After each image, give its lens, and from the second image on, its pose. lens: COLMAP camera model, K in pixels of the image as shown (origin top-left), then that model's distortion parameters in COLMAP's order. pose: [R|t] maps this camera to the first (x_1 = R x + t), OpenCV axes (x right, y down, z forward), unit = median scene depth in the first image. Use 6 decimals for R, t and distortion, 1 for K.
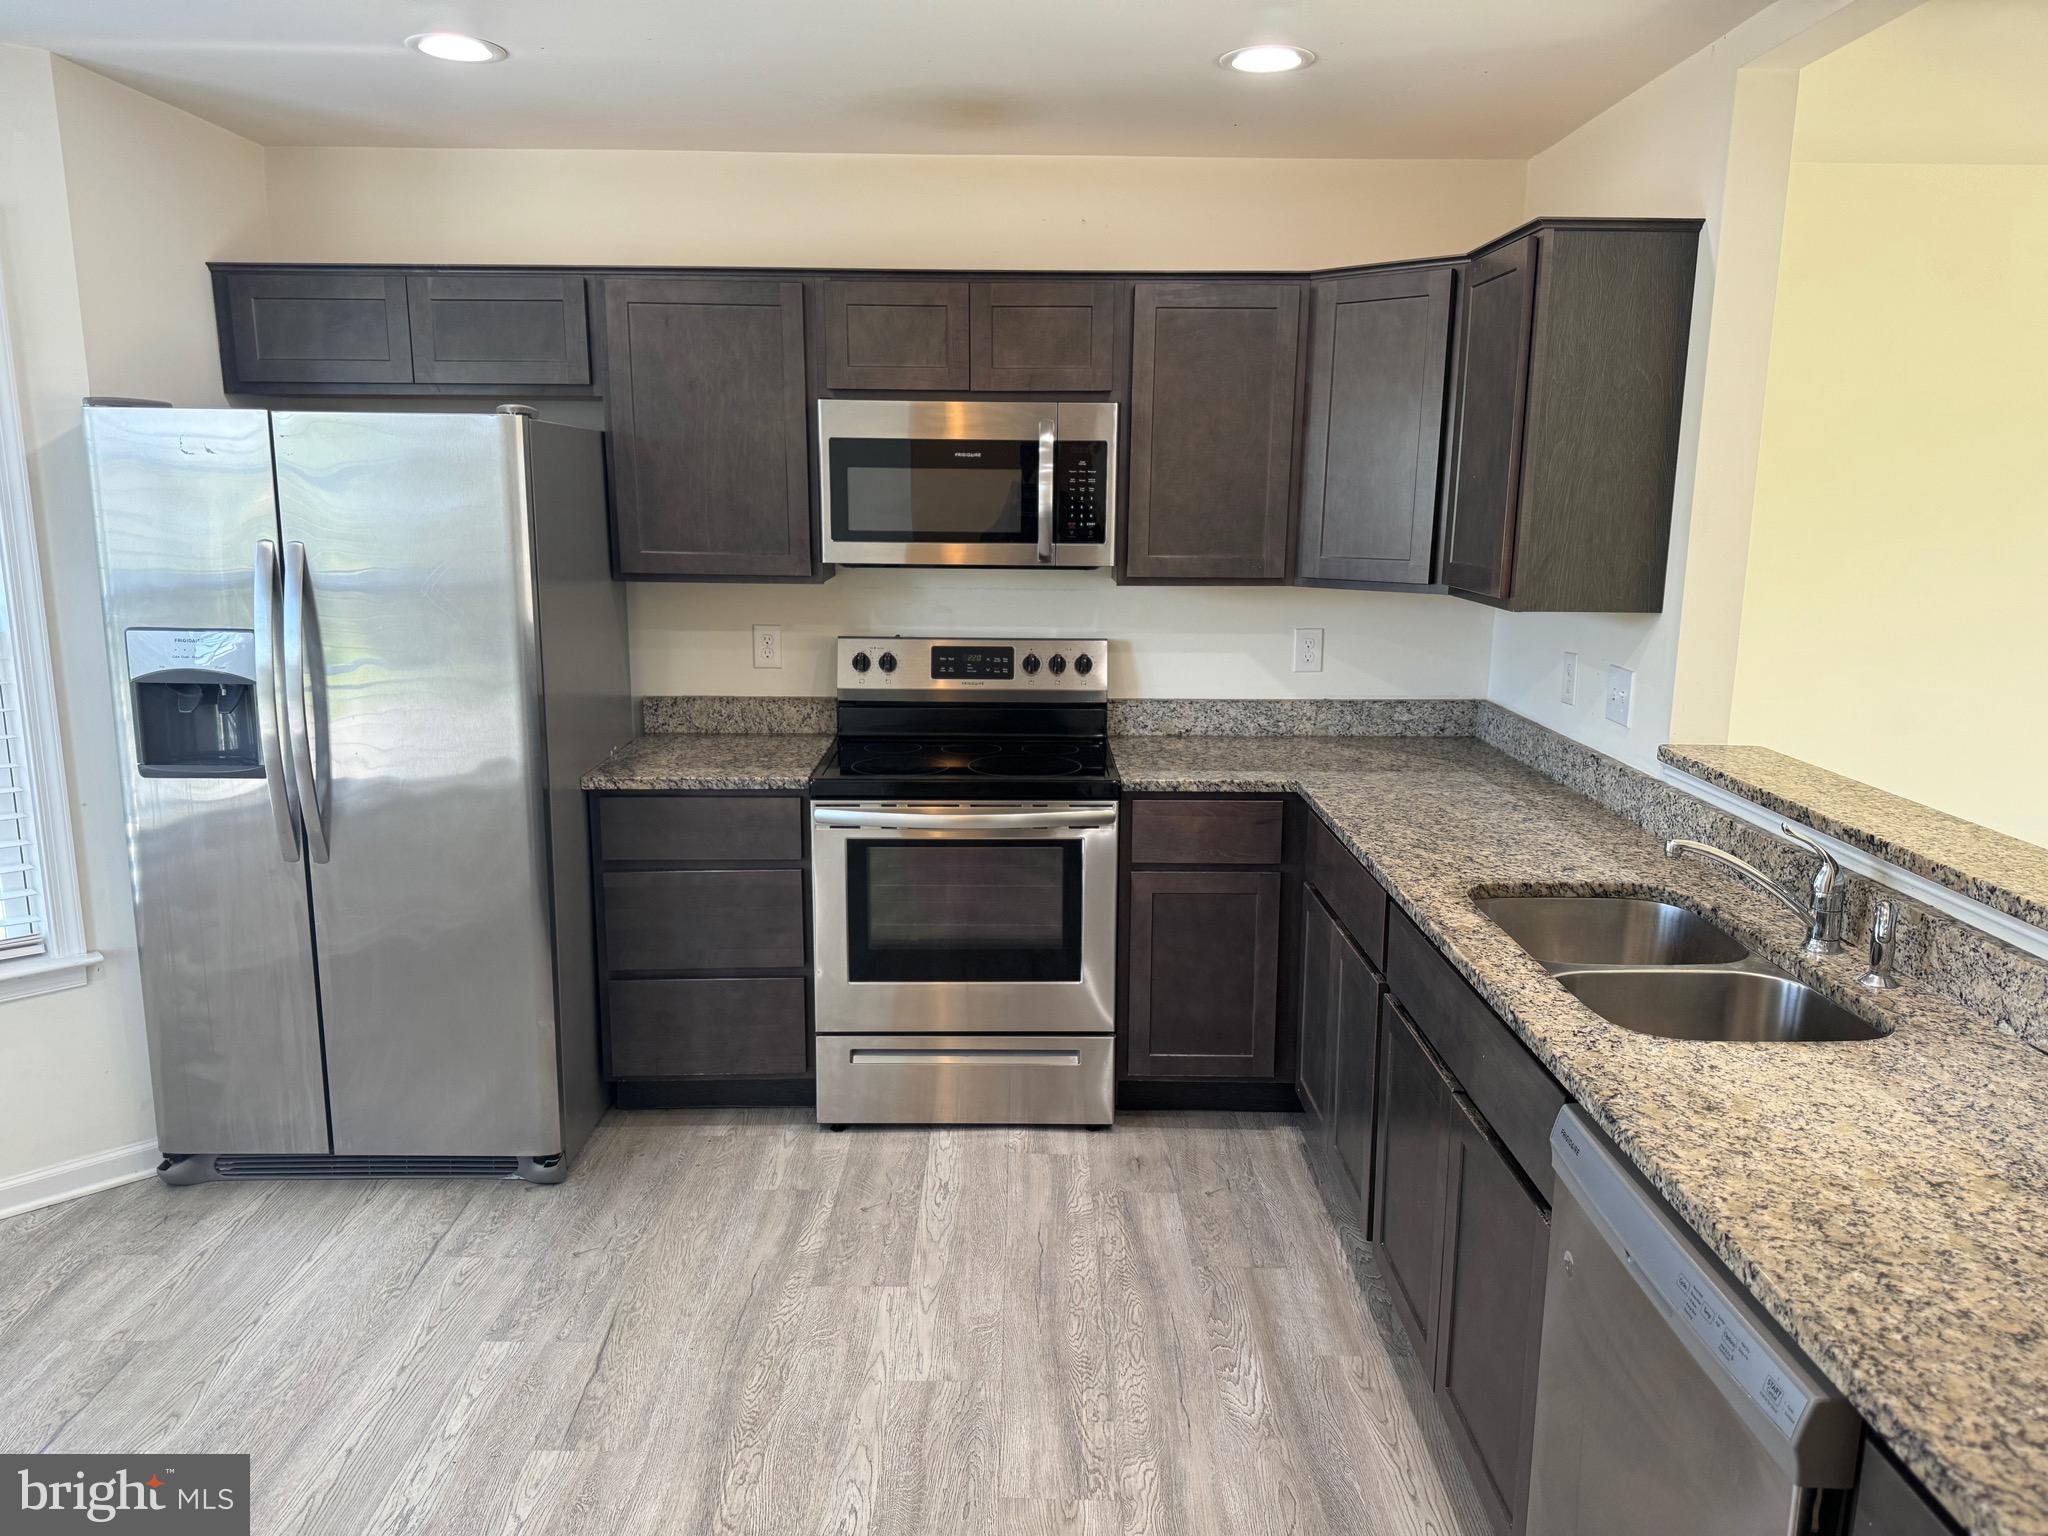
lens RADIAL K [[1443.1, 0, 1024.0], [0, 1443.1, 768.0], [0, 0, 1]] dist [0.085163, -0.105824]
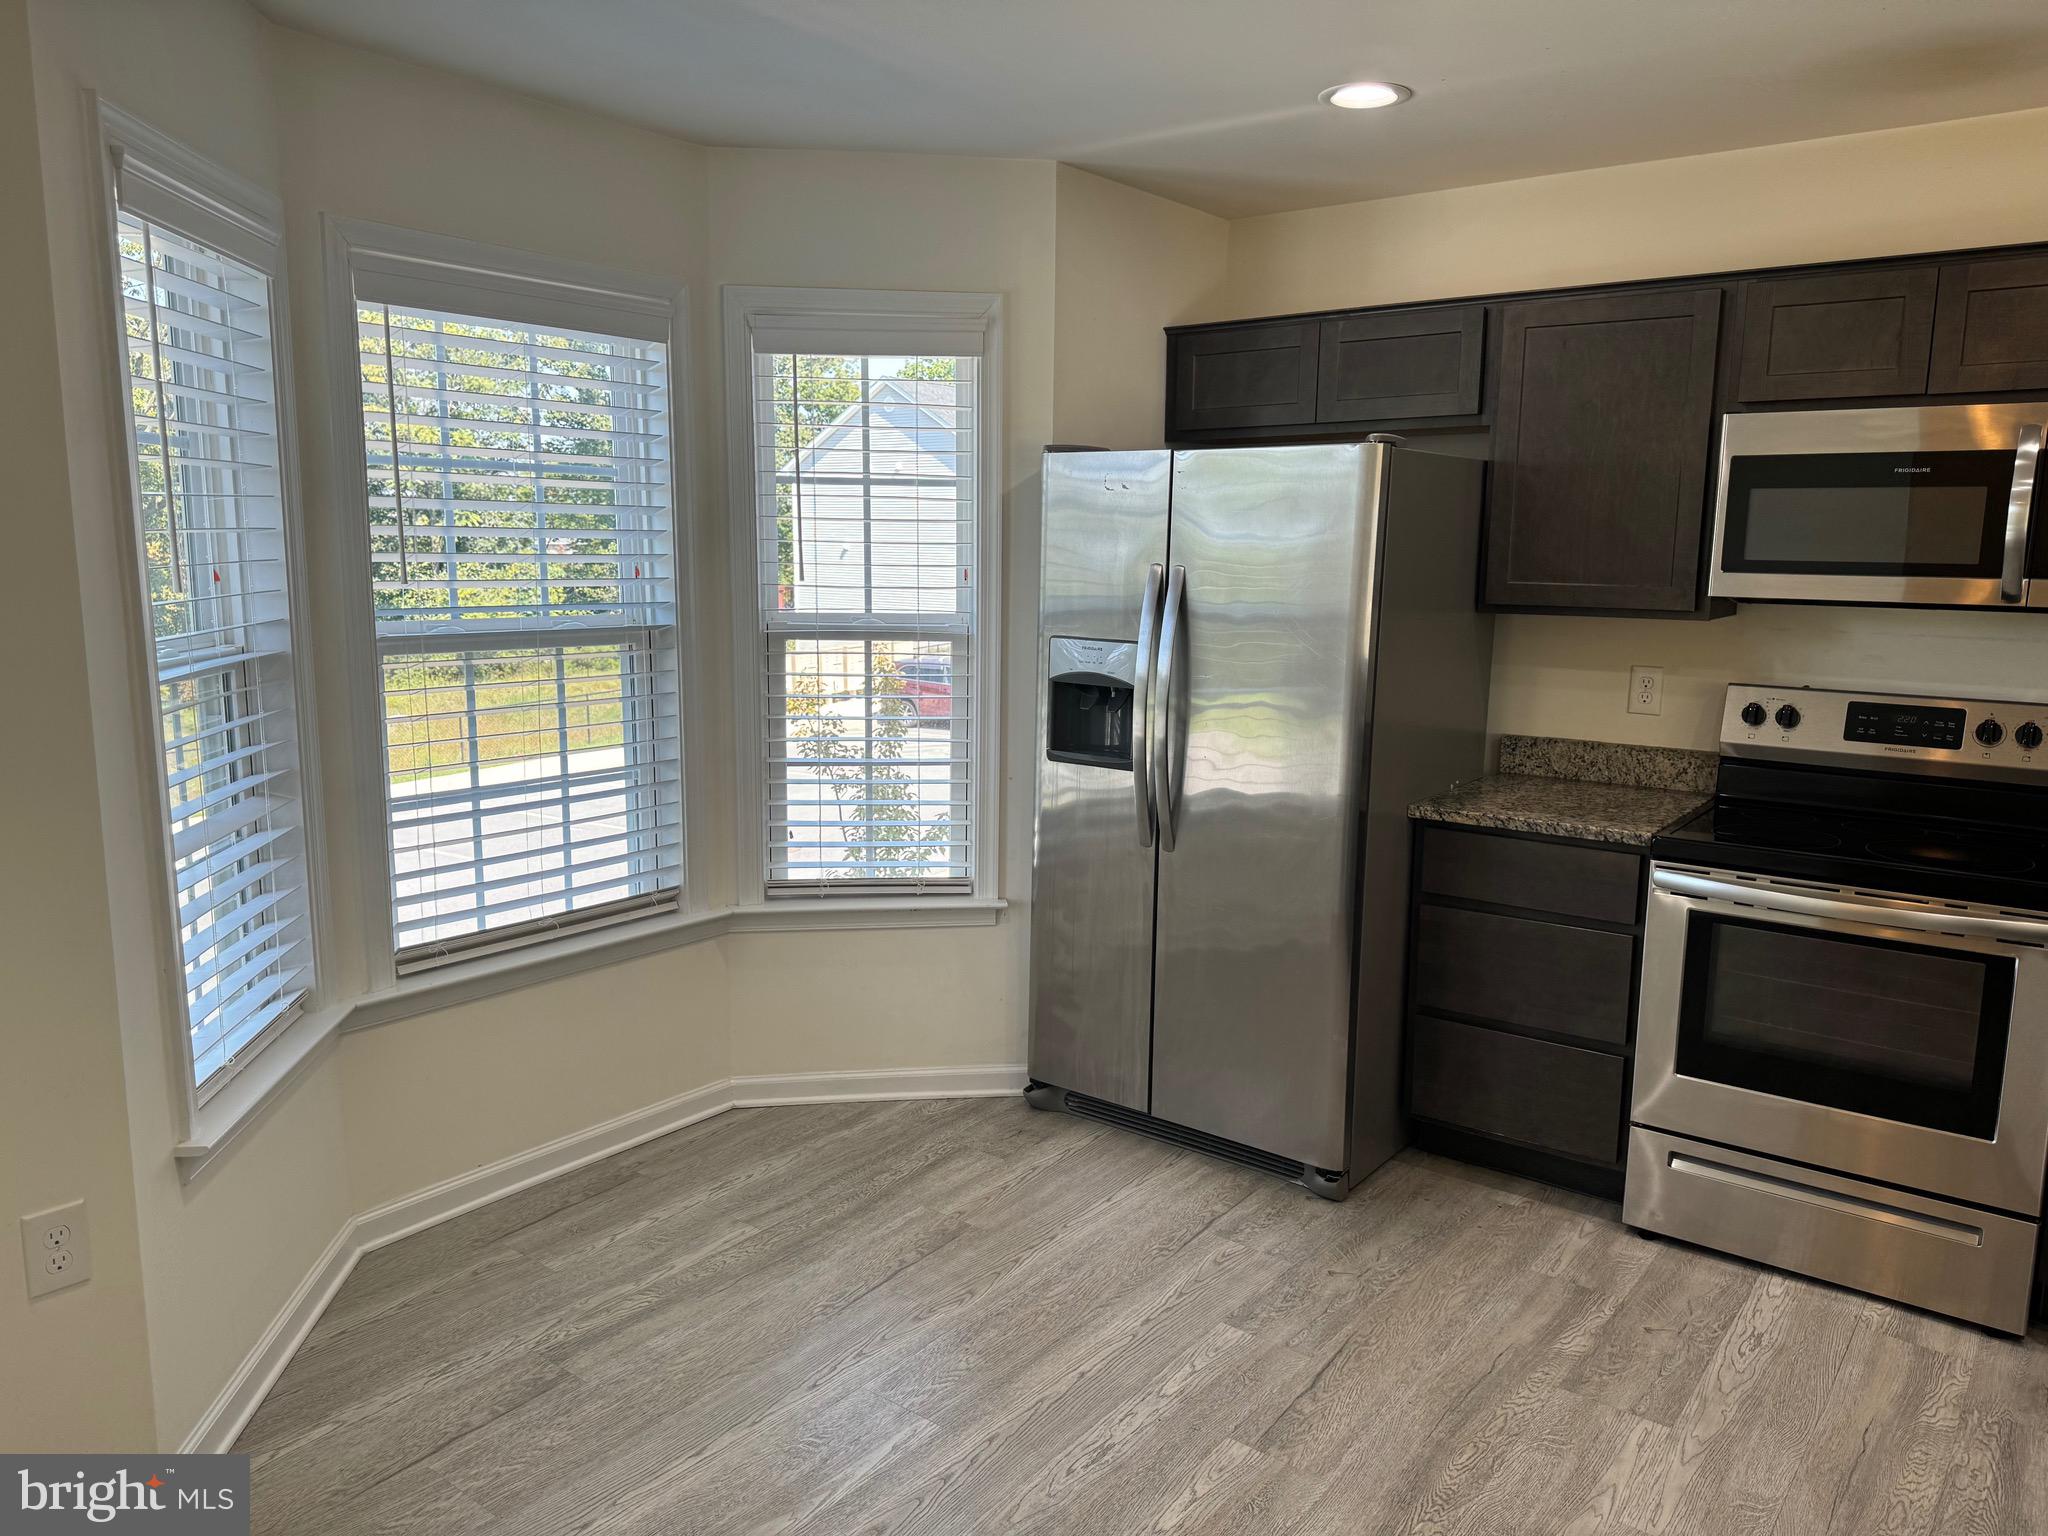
lens RADIAL K [[1443.1, 0, 1024.0], [0, 1443.1, 768.0], [0, 0, 1]] dist [0.085163, -0.105824]
pose [[0.787083, 0.098007, -0.609012, 0.090696], [-0.122074, 0.992519, 0.001956, 0.011619], [0.604648, 0.072805, 0.793159, 0.048023]]
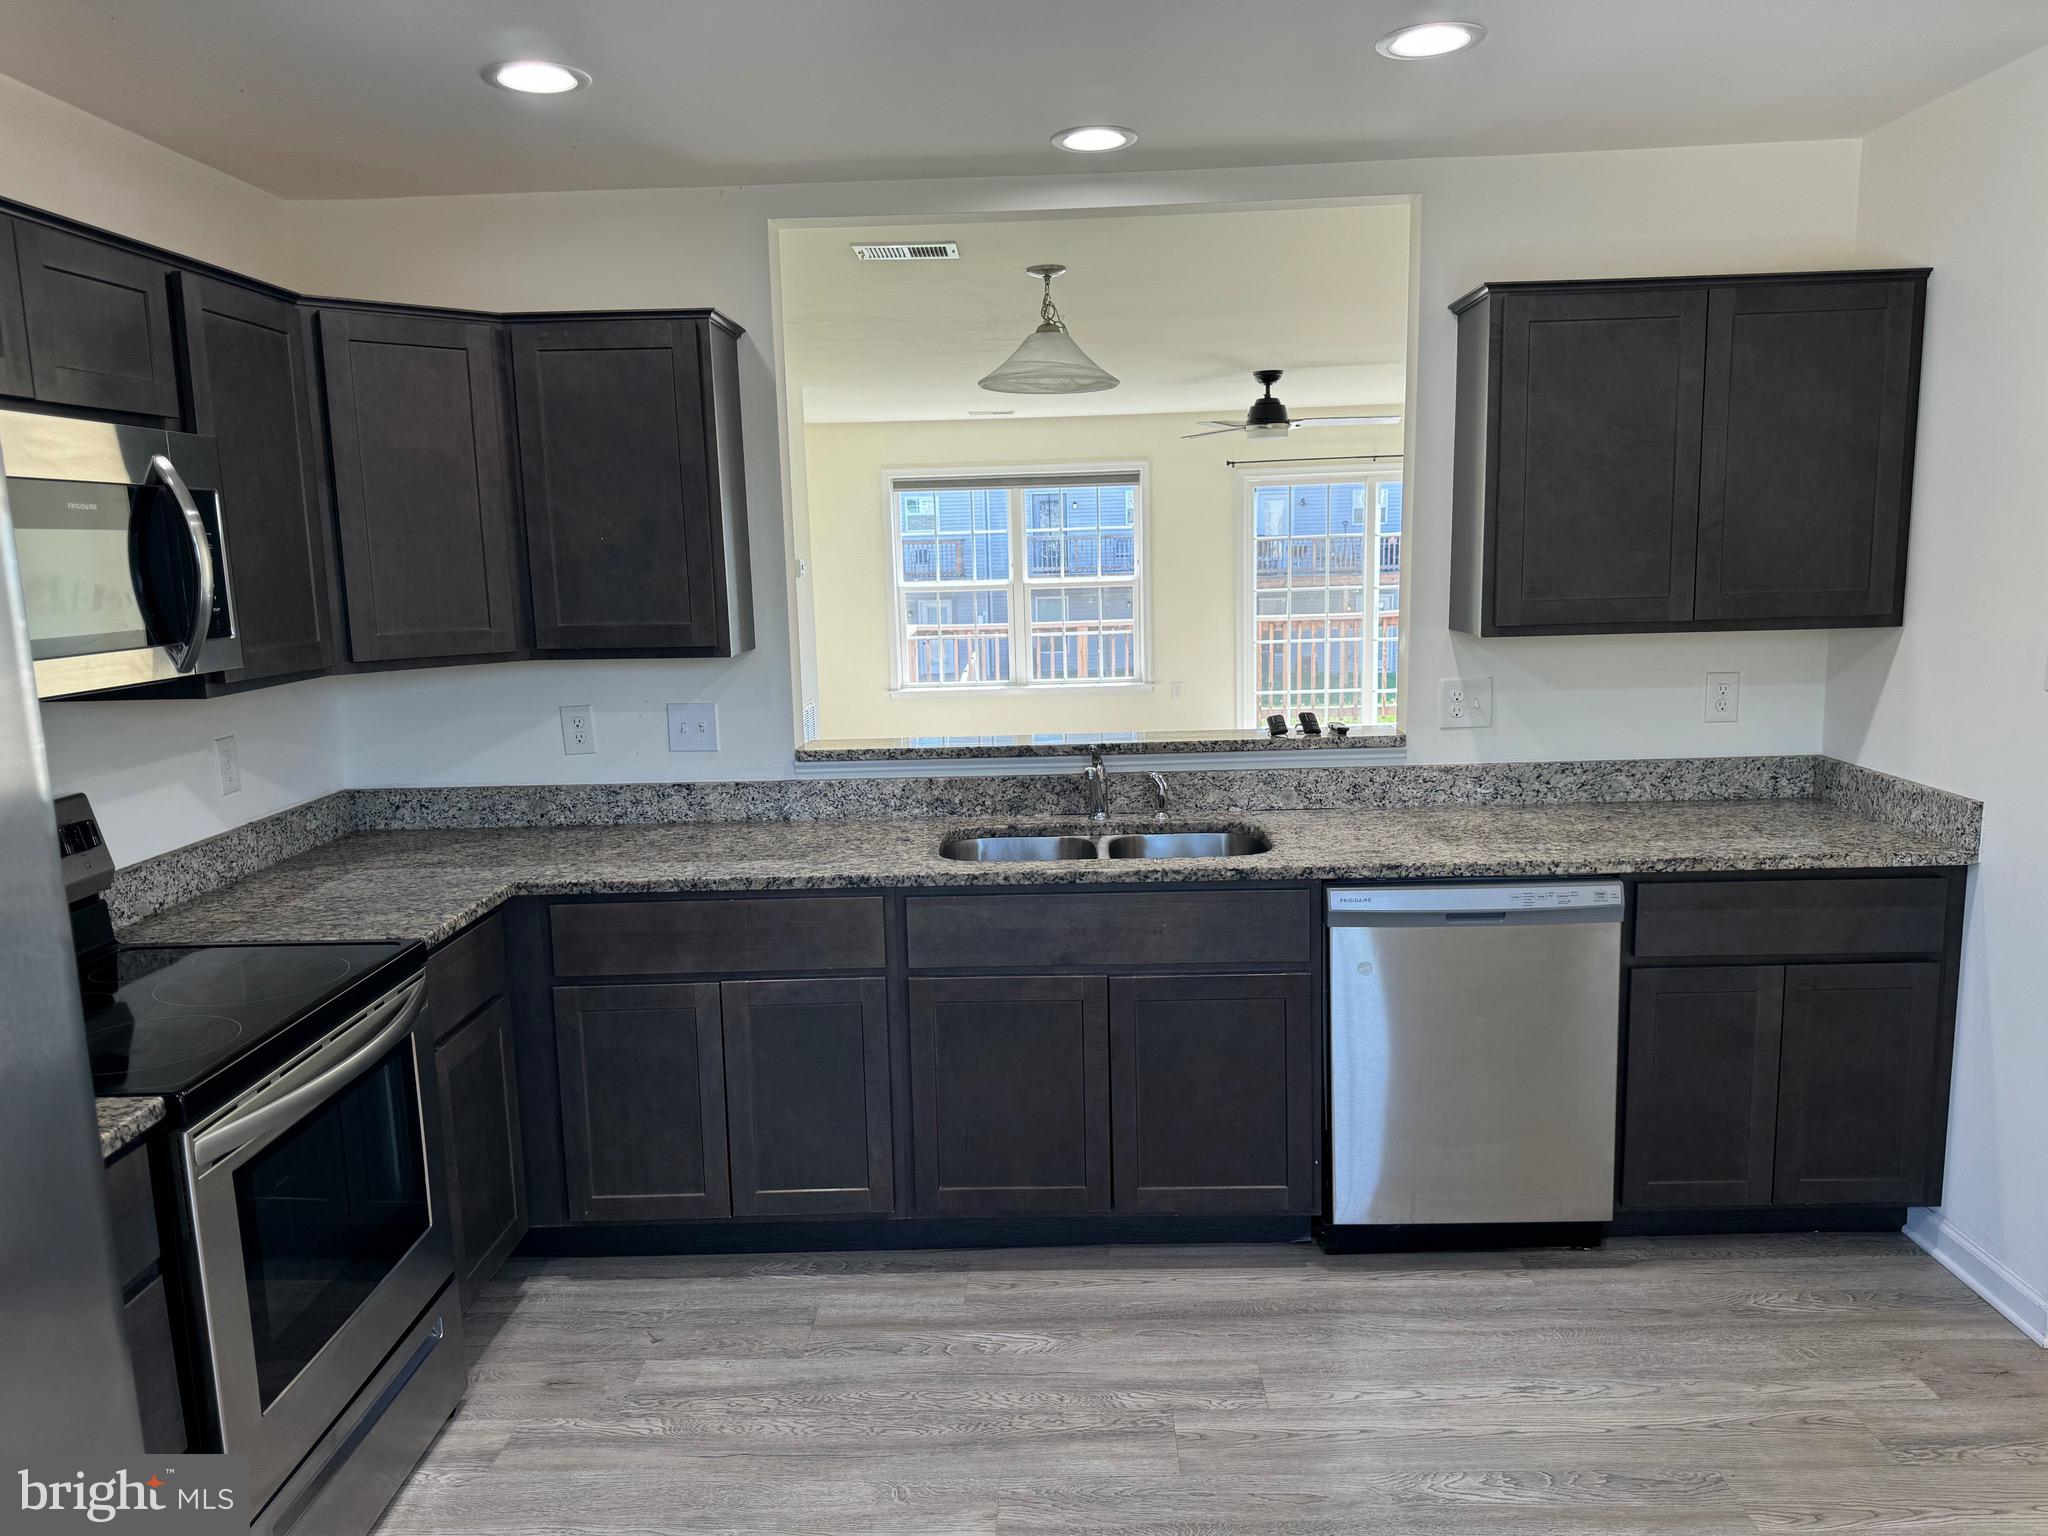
lens RADIAL K [[1443.1, 0, 1024.0], [0, 1443.1, 768.0], [0, 0, 1]] dist [0.085163, -0.105824]
pose [[0.022775, -0.159633, 0.986914, -0.659744], [0.219439, 0.963894, 0.150846, -0.122123], [-0.975360, 0.213132, 0.056983, 0.629371]]
